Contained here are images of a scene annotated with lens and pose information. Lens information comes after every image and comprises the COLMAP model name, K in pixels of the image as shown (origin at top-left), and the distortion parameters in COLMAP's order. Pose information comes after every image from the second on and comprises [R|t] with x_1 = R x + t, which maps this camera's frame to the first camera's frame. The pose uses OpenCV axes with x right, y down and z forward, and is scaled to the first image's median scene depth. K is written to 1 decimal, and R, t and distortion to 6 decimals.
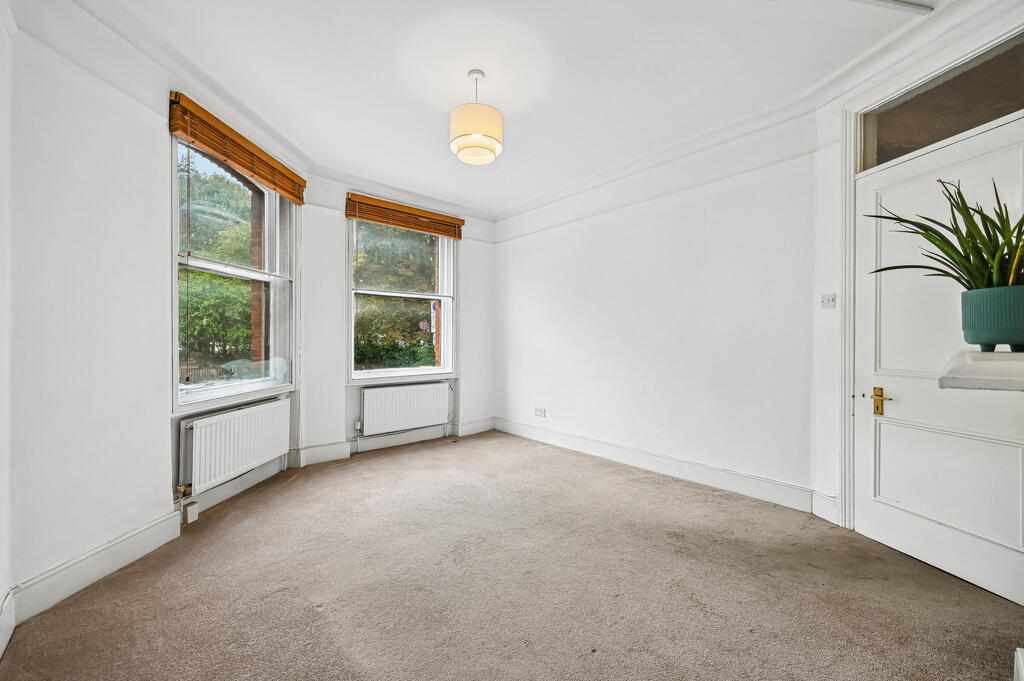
lens RADIAL K [[404.6, 0, 512.0], [0, 404.6, 340.5], [0, 0, 1]] dist [0.000254, 0.000057]
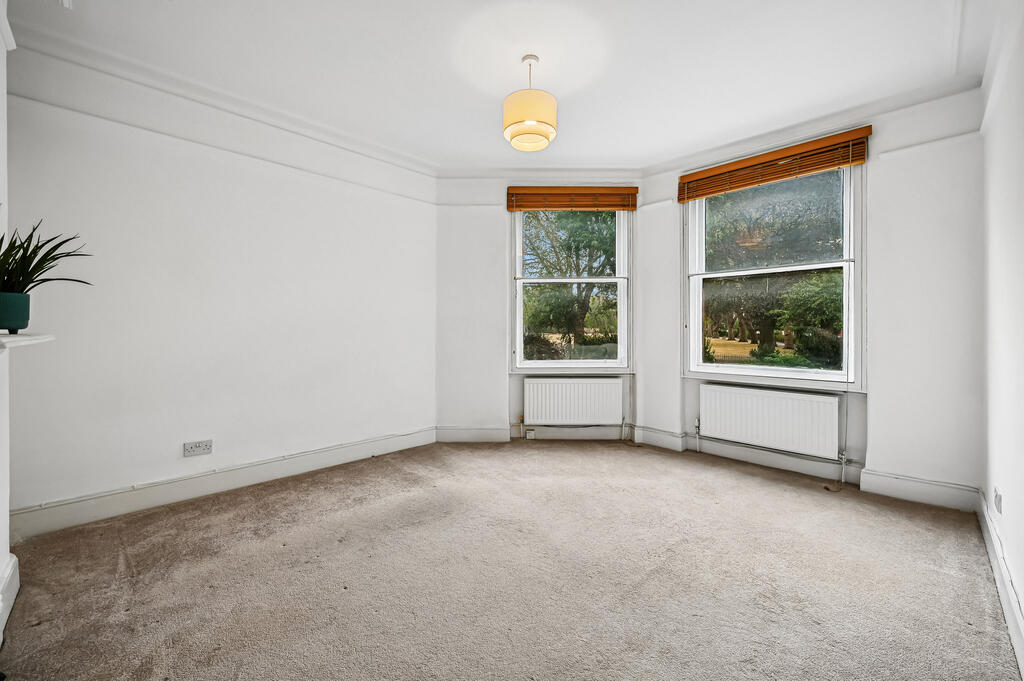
lens RADIAL K [[402.4, 0, 513.6], [0, 402.4, 328.1], [0, 0, 1]] dist [-0.024145, -0.000016]
pose [[0.039378, -0.005337, -0.999210, 0.652325], [-0.002039, 0.999983, -0.005421, 0.001729], [0.999222, 0.002251, 0.039366, 0.696463]]
